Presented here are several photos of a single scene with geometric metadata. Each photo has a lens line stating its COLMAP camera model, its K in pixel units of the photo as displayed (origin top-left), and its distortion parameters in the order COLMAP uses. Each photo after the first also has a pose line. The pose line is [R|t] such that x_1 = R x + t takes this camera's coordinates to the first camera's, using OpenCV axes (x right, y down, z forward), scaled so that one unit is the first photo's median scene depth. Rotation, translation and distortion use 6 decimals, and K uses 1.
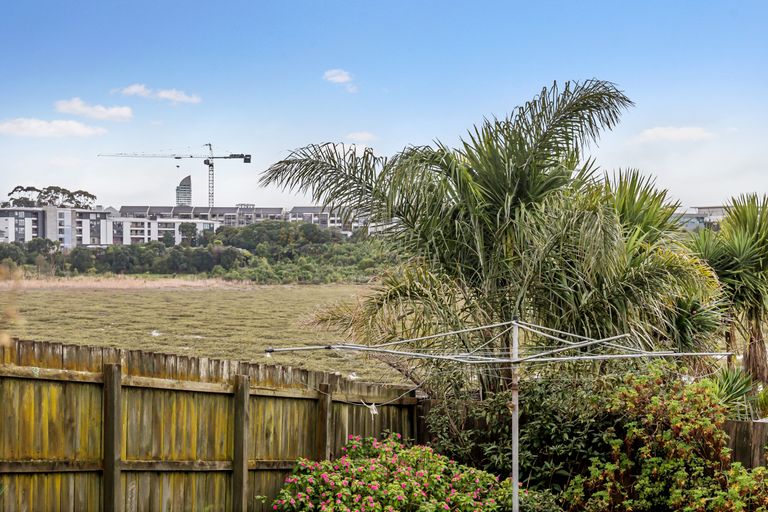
lens RADIAL K [[1372.8, 0, 384.1], [0, 1372.8, 256.0], [0, 0, 1]] dist [-0.058328, 0.000000]
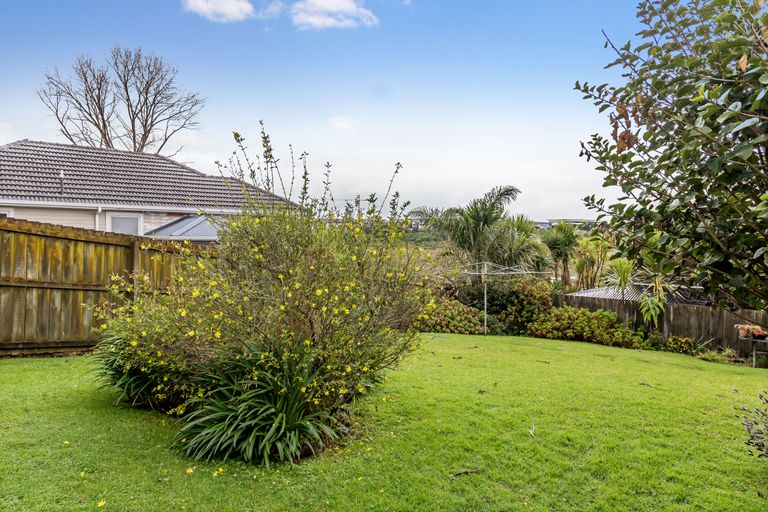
lens RADIAL K [[538.3, 0, 393.5], [0, 538.3, 238.7], [0, 0, 1]] dist [0.002511, 0.000645]
pose [[0.998466, 0.004255, -0.055201, -0.041958], [-0.004227, 0.999991, 0.000613, -0.007073], [0.055203, -0.000379, 0.998475, -0.242486]]
